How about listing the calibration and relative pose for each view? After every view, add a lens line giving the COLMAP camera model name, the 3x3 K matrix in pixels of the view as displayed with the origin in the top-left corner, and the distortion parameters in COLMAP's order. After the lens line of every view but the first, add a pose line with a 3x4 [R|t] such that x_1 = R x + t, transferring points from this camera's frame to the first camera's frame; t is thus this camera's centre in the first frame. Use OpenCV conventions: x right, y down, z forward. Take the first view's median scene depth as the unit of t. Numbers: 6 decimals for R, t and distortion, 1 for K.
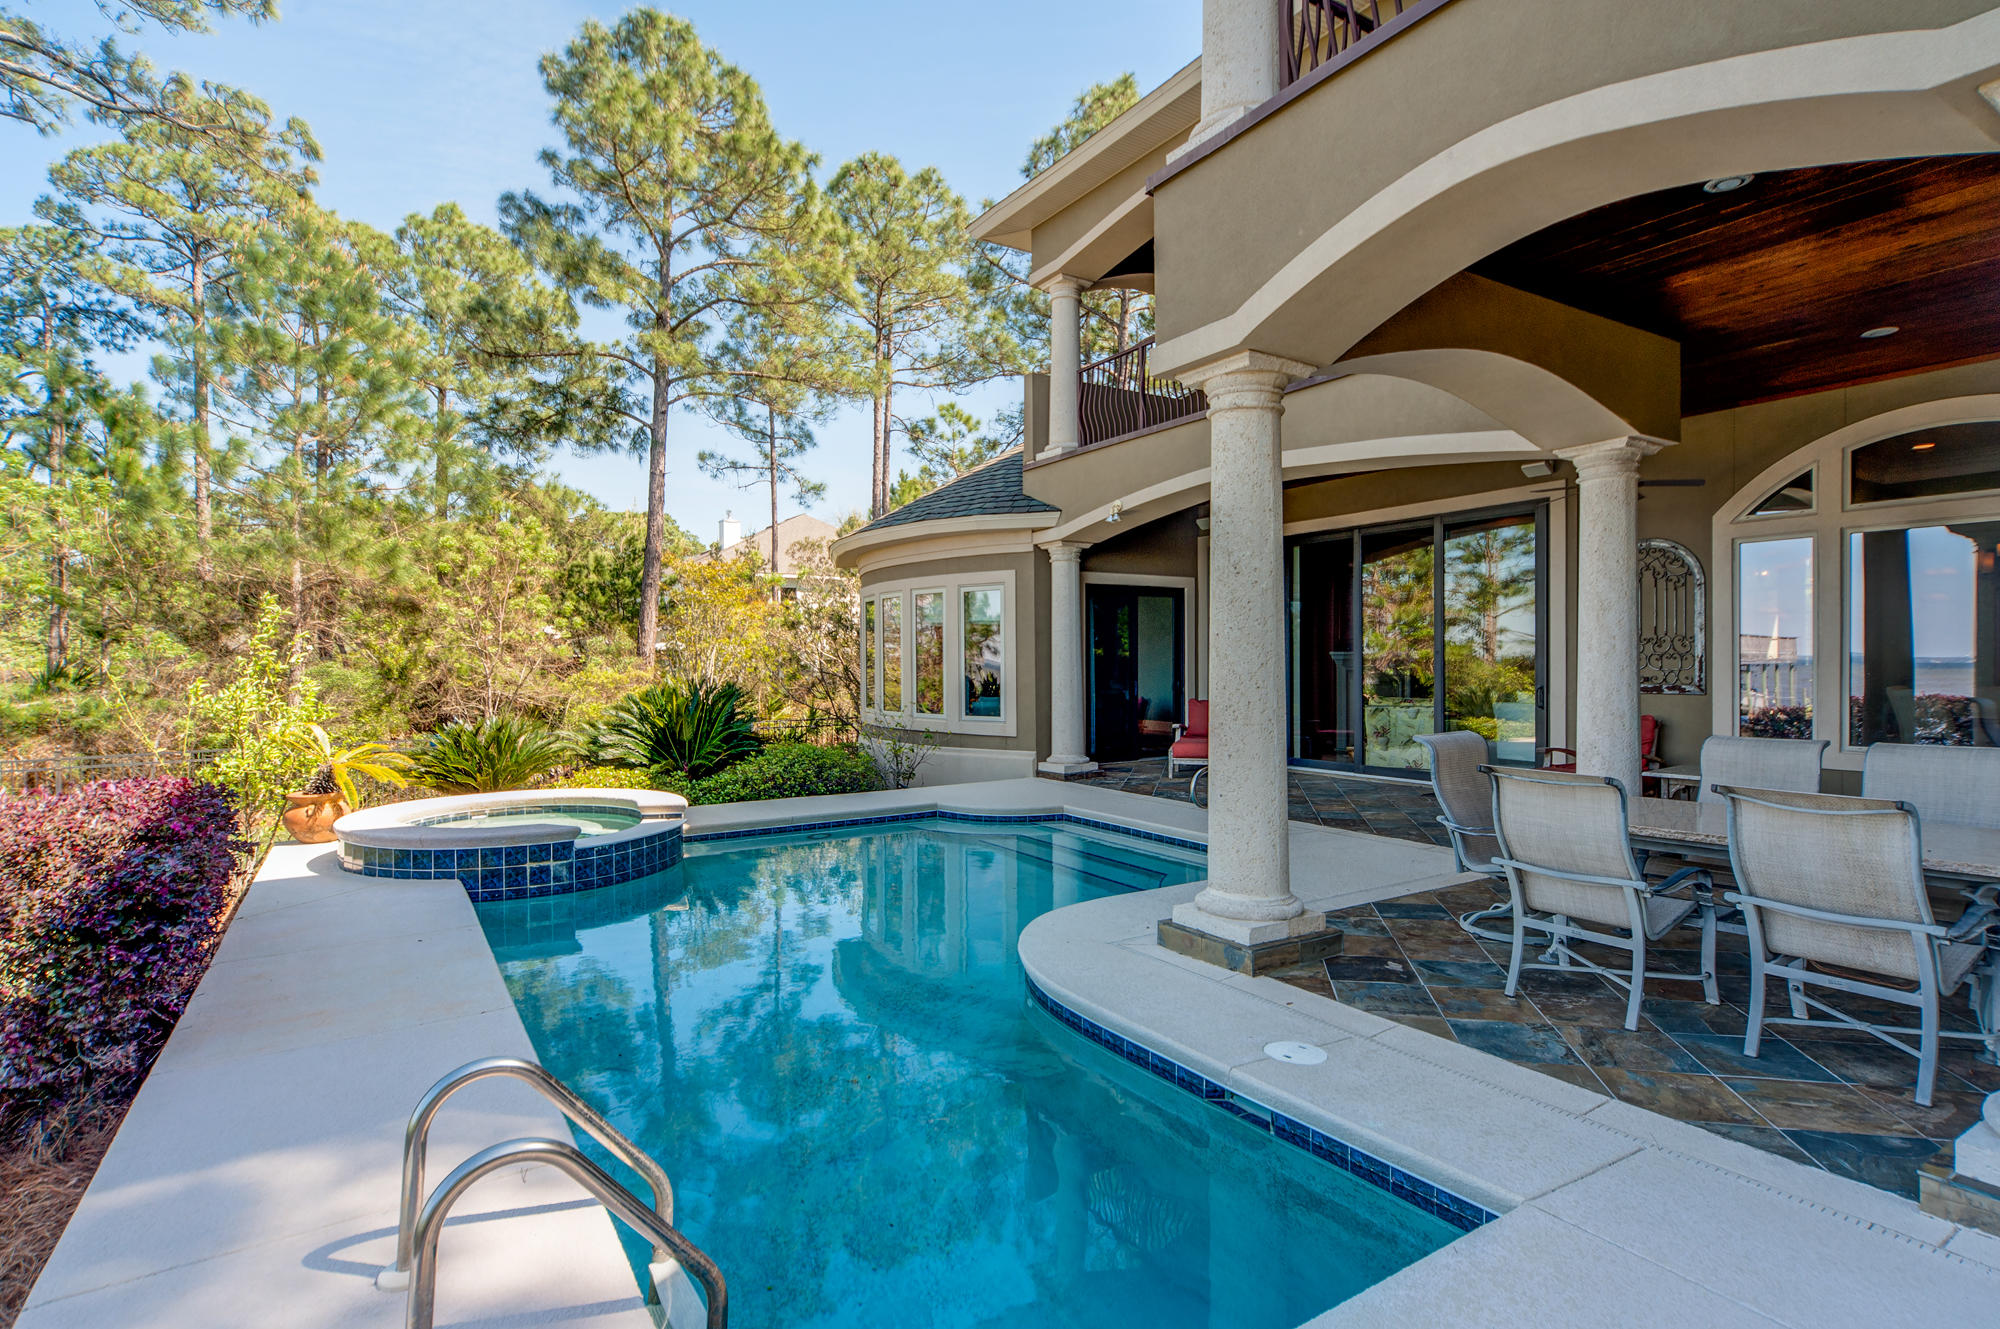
lens RADIAL K [[999.2, 0, 1000.0], [0, 999.2, 664.5], [0, 0, 1]] dist [-0.001559, -0.000532]
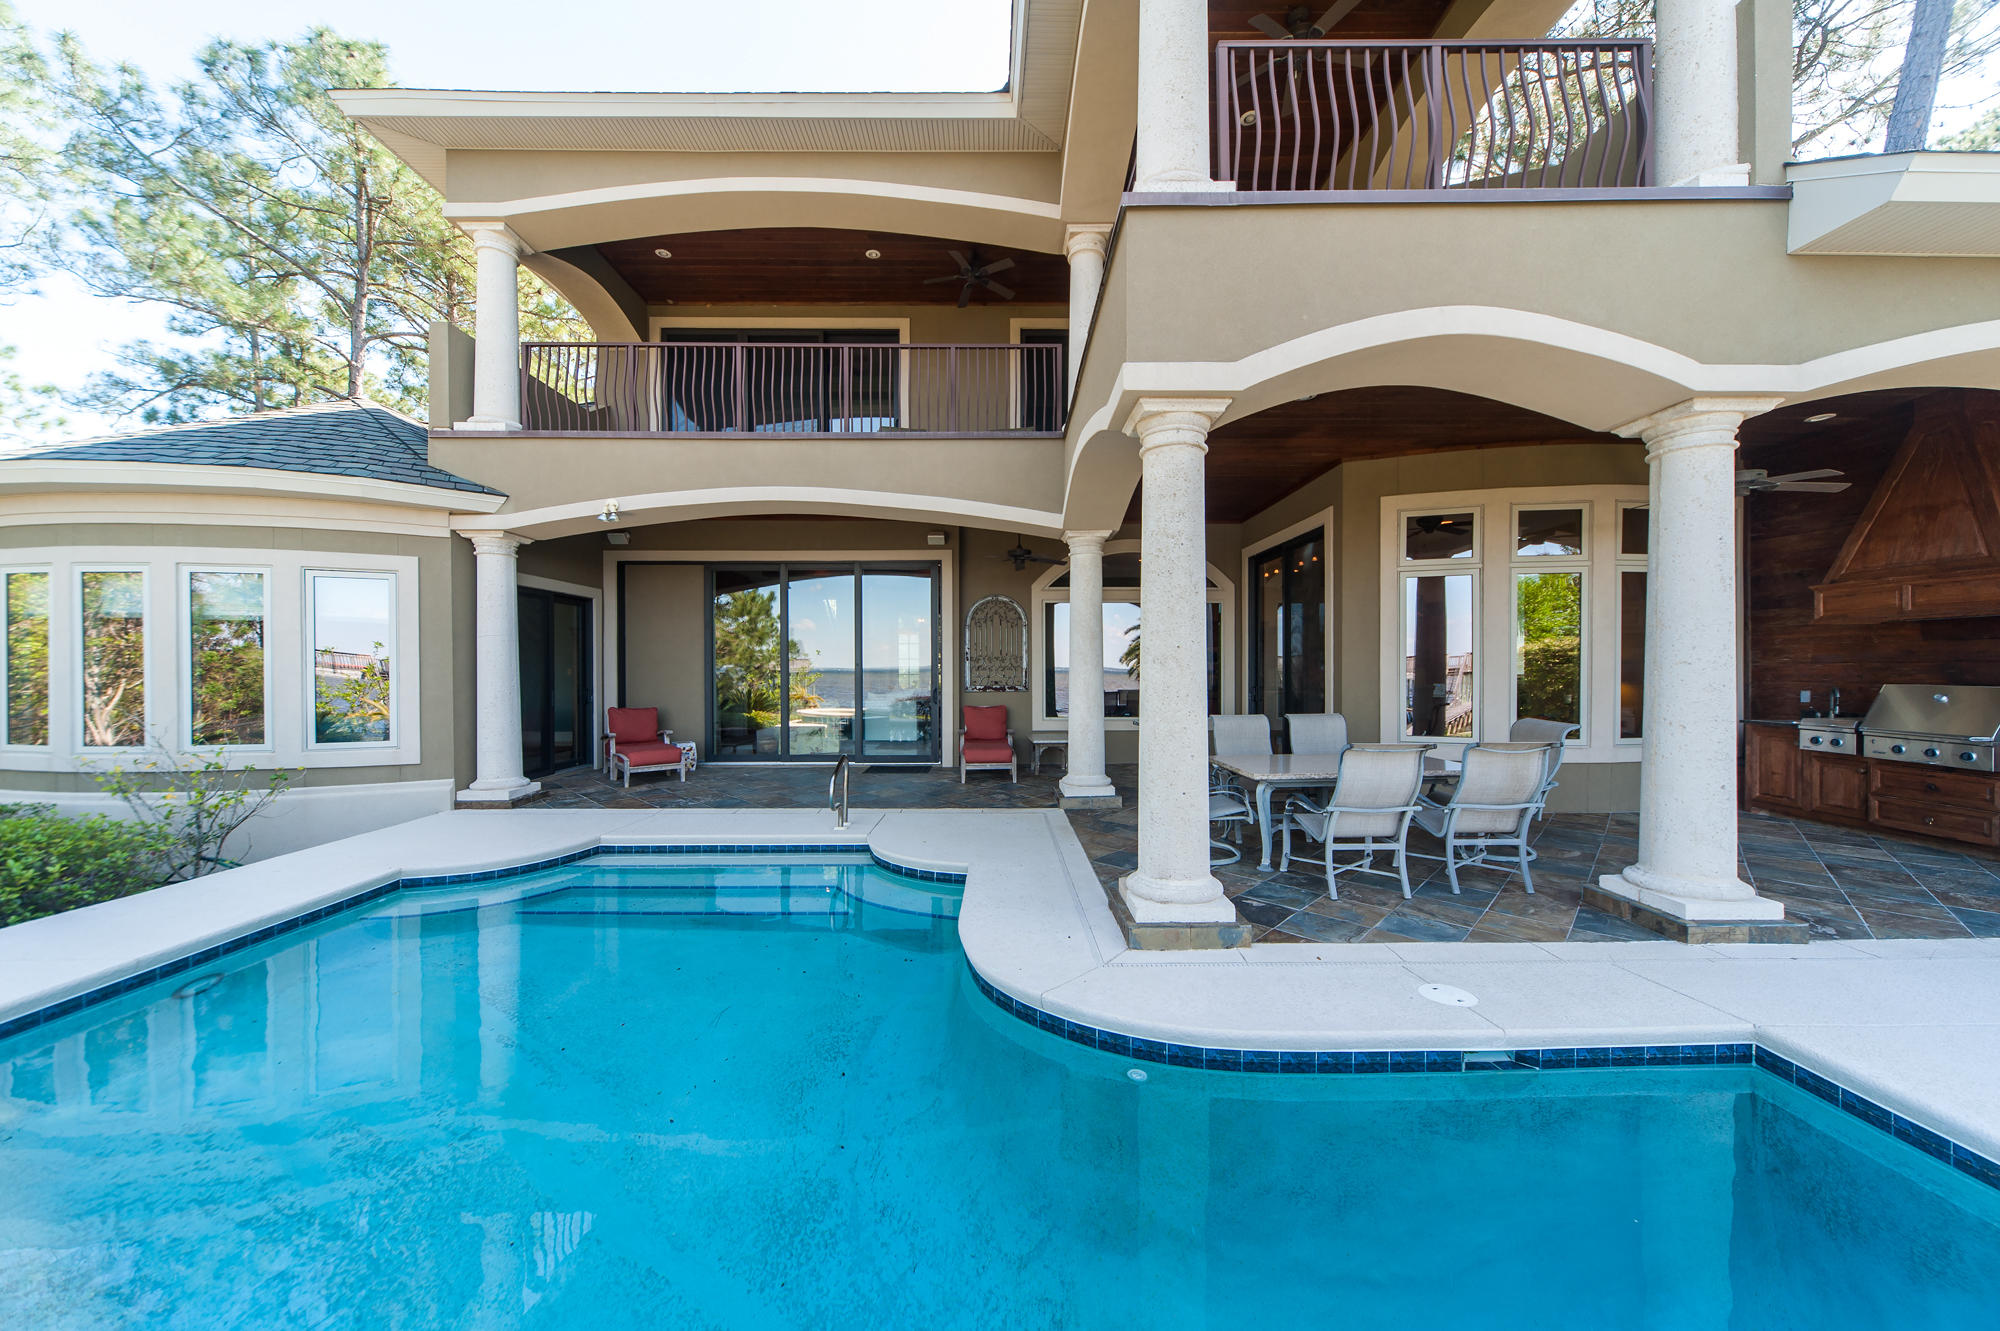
lens RADIAL K [[681.5, 0, 1000.2], [0, 681.5, 671.2], [0, 0, 1]] dist [0.000516, -0.000219]
pose [[0.520757, 0.001877, 0.853703, -0.217360], [0.000941, 0.999996, -0.002772, -0.000556], [-0.853704, 0.002247, 0.520753, 0.324081]]
